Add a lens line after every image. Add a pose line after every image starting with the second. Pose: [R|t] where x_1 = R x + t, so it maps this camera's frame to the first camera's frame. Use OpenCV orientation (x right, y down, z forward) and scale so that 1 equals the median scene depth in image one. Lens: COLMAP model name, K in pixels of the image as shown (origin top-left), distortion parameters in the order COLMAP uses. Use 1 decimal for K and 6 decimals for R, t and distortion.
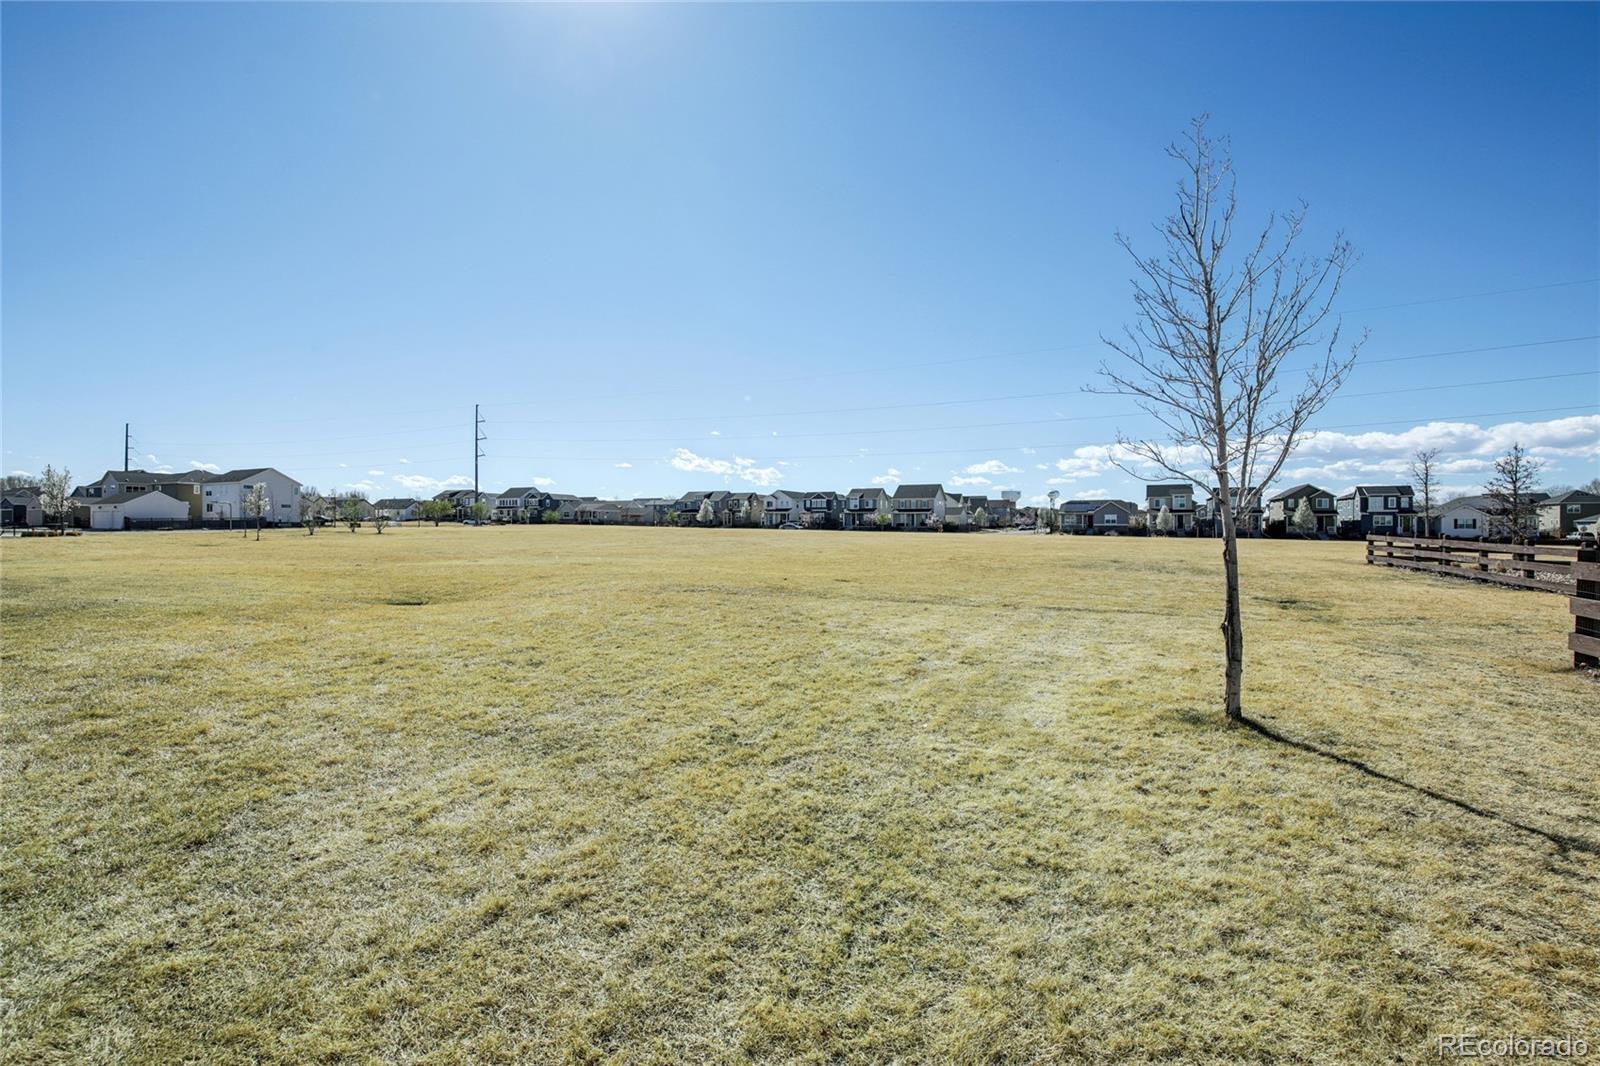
lens RADIAL K [[679.0, 0, 800.0], [0, 679.0, 533.0], [0, 0, 1]] dist [-0.000210, -0.011291]
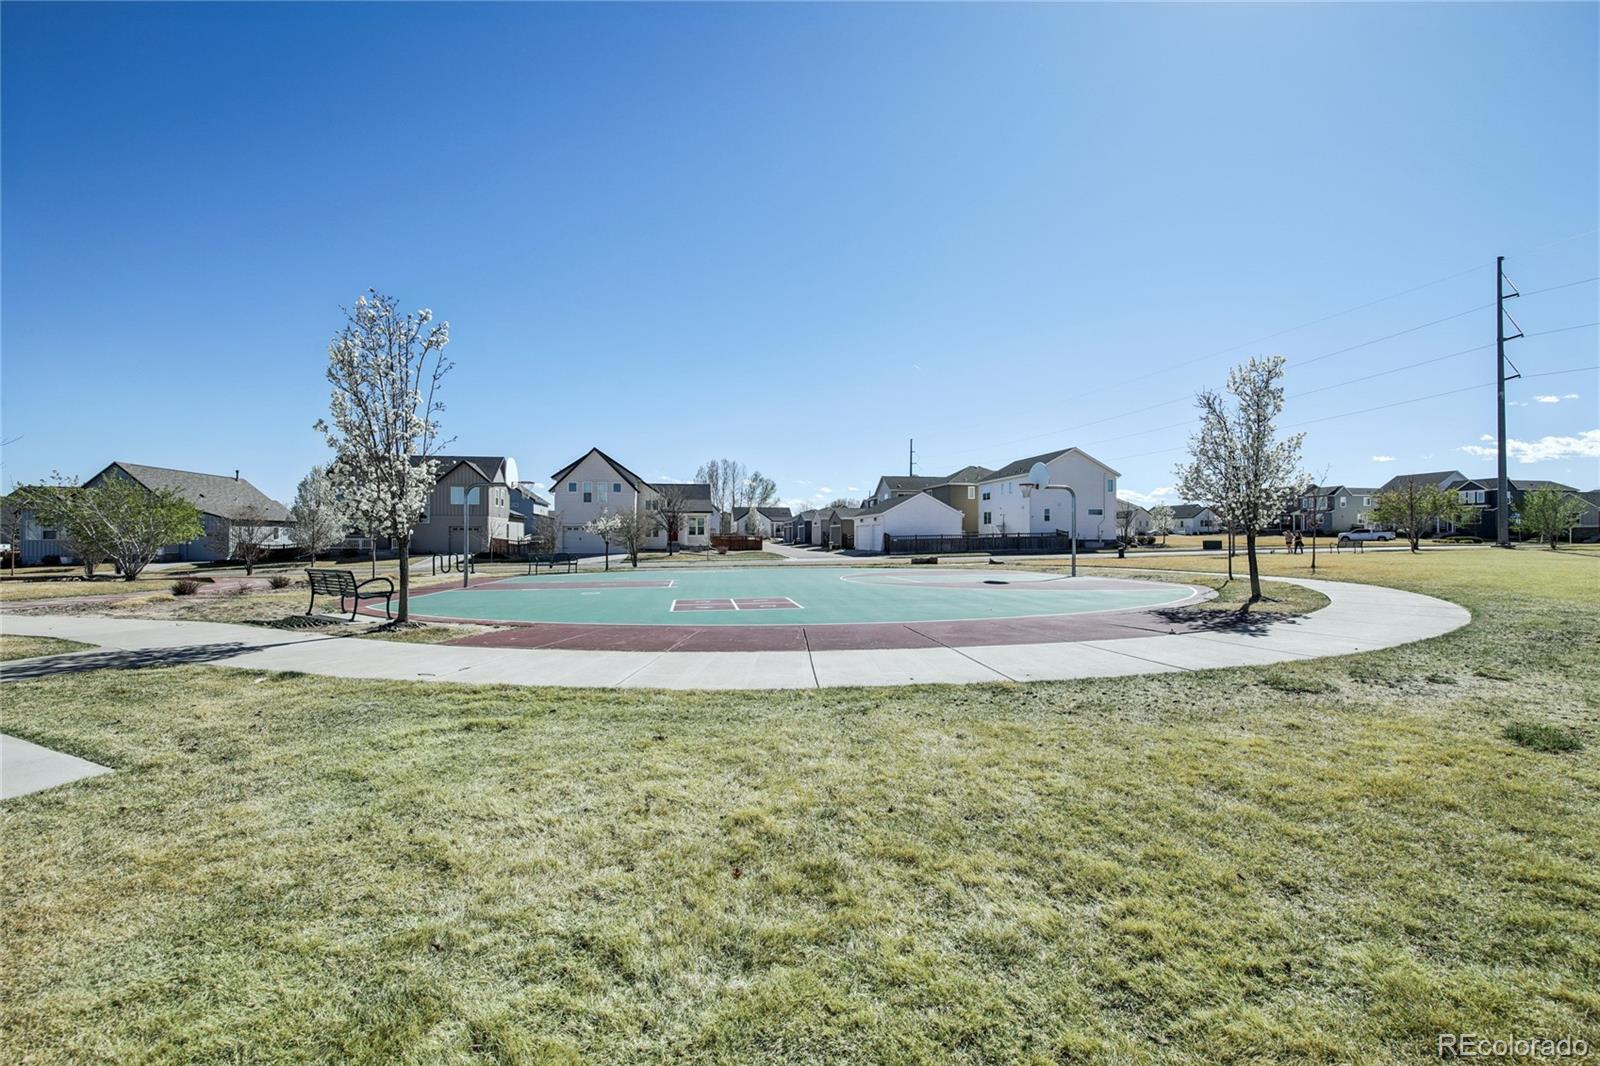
lens RADIAL K [[679.0, 0, 800.0], [0, 679.0, 533.0], [0, 0, 1]] dist [-0.000210, -0.011291]
pose [[0.564086, -0.005401, -0.825699, -0.436459], [-0.005668, 0.999930, -0.010413, -0.015193], [0.825697, 0.010553, 0.564015, 0.481005]]
